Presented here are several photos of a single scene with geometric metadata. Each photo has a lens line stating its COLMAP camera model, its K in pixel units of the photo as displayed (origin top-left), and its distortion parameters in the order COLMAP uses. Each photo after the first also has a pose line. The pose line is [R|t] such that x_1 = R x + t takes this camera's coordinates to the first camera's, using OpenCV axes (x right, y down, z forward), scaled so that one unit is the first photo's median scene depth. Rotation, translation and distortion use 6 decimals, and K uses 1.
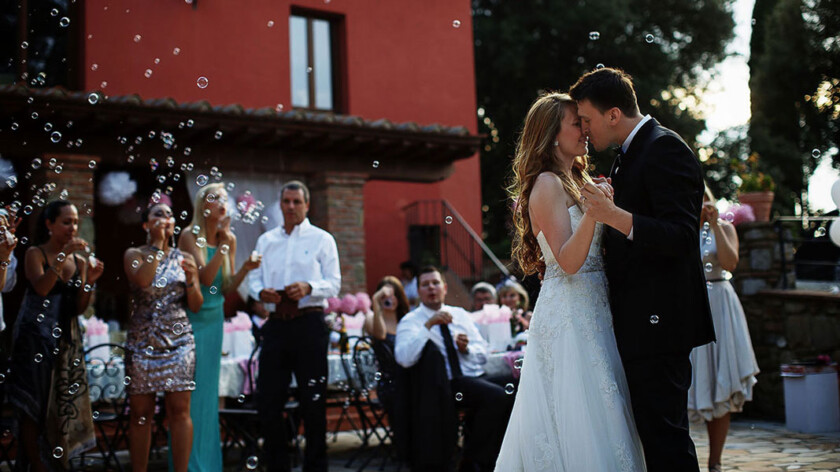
lens RADIAL K [[1416.4, 0, 420.0], [0, 1416.4, 236.0], [0, 0, 1]] dist [-0.022748, 0.053297]
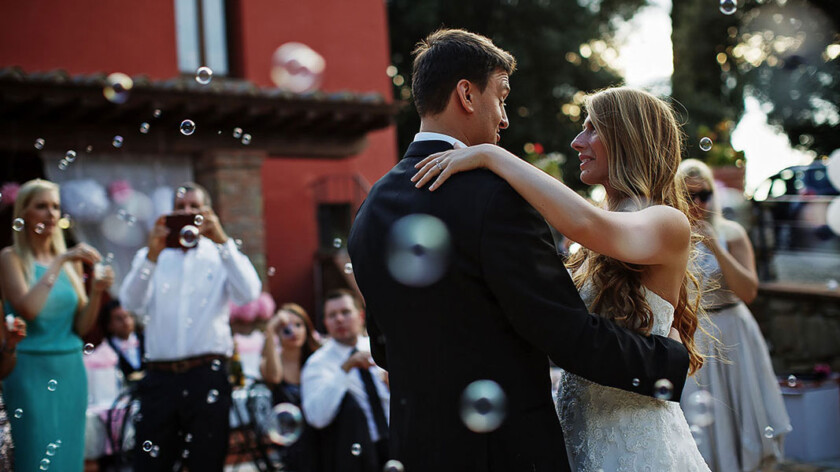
lens RADIAL K [[1416.4, 0, 420.0], [0, 1416.4, 236.0], [0, 0, 1]] dist [-0.022748, 0.053297]
pose [[0.997693, -0.025099, 0.063085, 0.000145], [0.023215, 0.999268, 0.030419, -0.017621], [-0.063802, -0.028884, 0.997544, 0.152922]]
